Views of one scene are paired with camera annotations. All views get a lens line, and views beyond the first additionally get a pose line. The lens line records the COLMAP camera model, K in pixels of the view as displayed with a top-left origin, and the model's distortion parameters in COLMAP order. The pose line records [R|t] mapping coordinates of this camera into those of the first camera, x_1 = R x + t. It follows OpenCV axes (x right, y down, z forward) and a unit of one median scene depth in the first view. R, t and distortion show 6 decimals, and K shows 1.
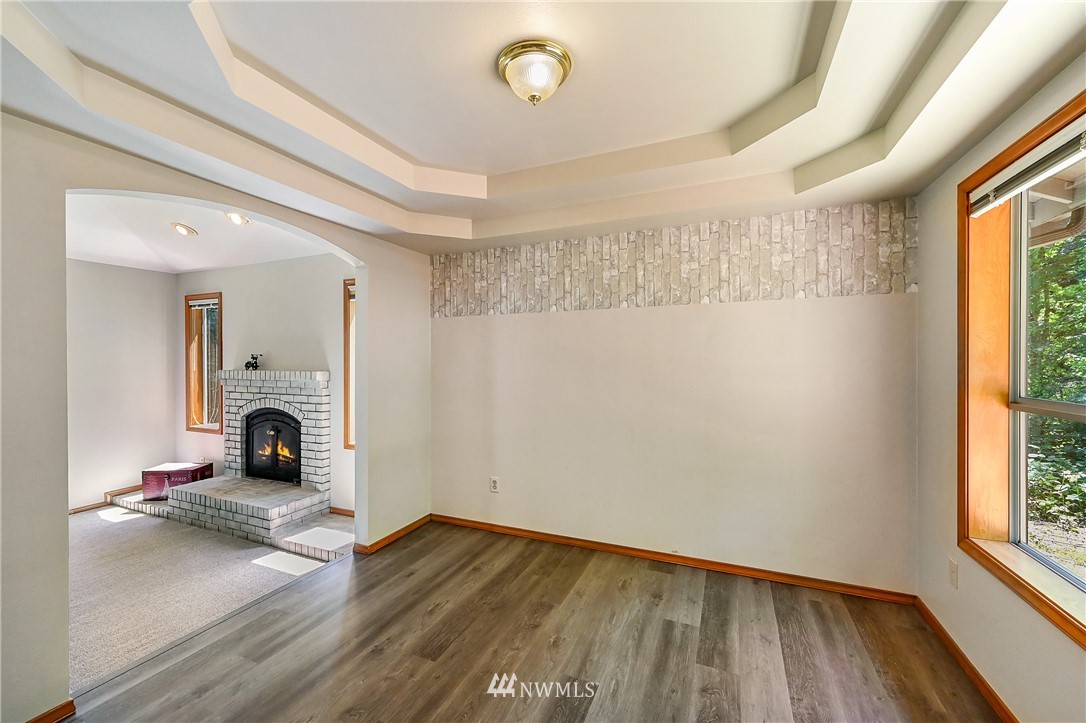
lens RADIAL K [[435.8, 0, 544.7], [0, 435.8, 357.1], [0, 0, 1]] dist [-0.000212, -0.000136]
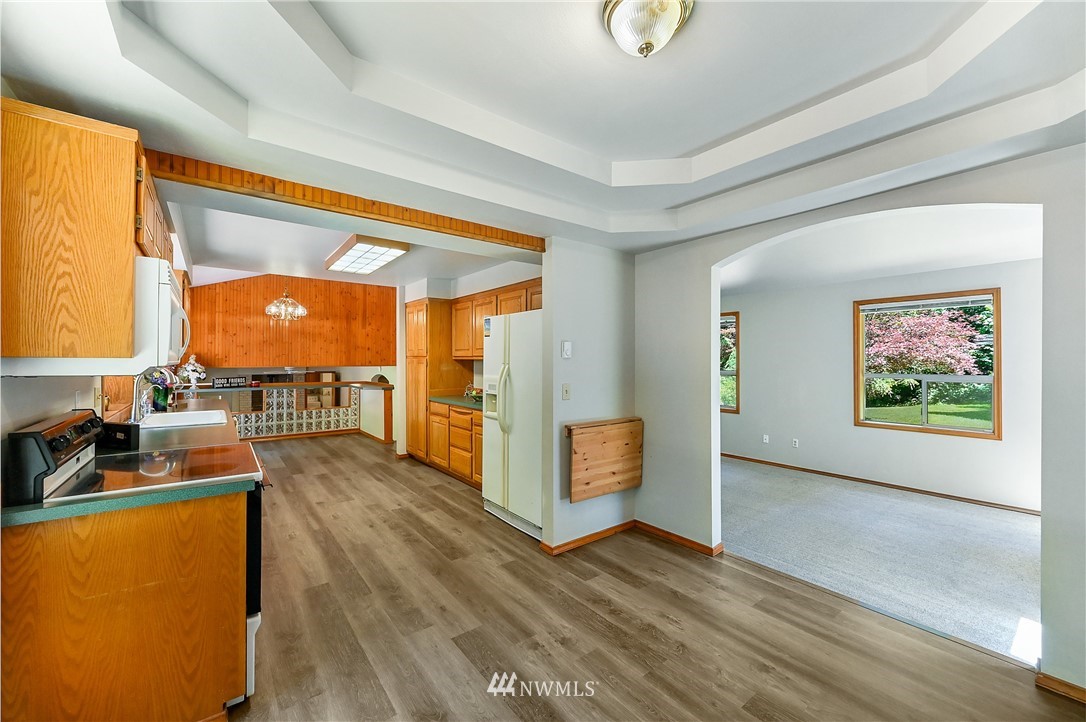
lens RADIAL K [[425.6, 0, 544.7], [0, 425.6, 361.8], [0, 0, 1]] dist [-0.019018, -0.000103]
pose [[-0.487513, 0.002253, -0.873113, 0.408618], [-0.007611, 0.999948, 0.006830, 0.002816], [0.873082, 0.009975, -0.487471, 0.646025]]
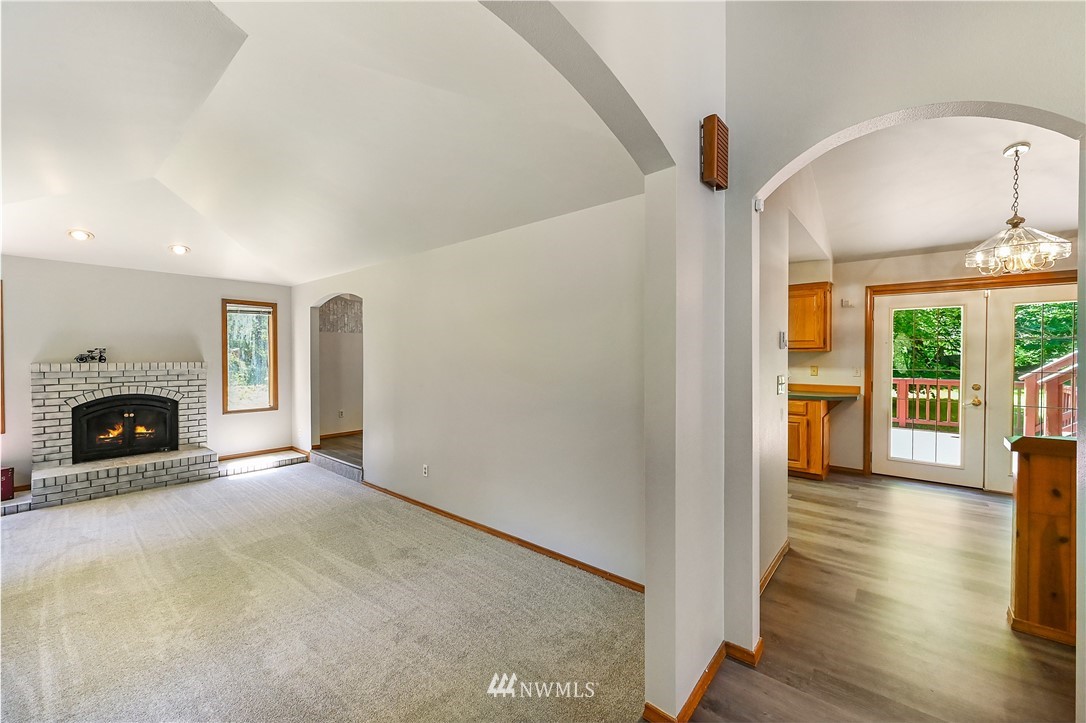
lens RADIAL K [[435.8, 0, 536.1], [0, 435.8, 358.3], [0, 0, 1]] dist [-0.000212, -0.000136]
pose [[0.294131, -0.005263, 0.955751, -1.504280], [-0.003536, 0.999972, 0.006594, 0.008086], [-0.955759, -0.005319, 0.294104, -0.419422]]
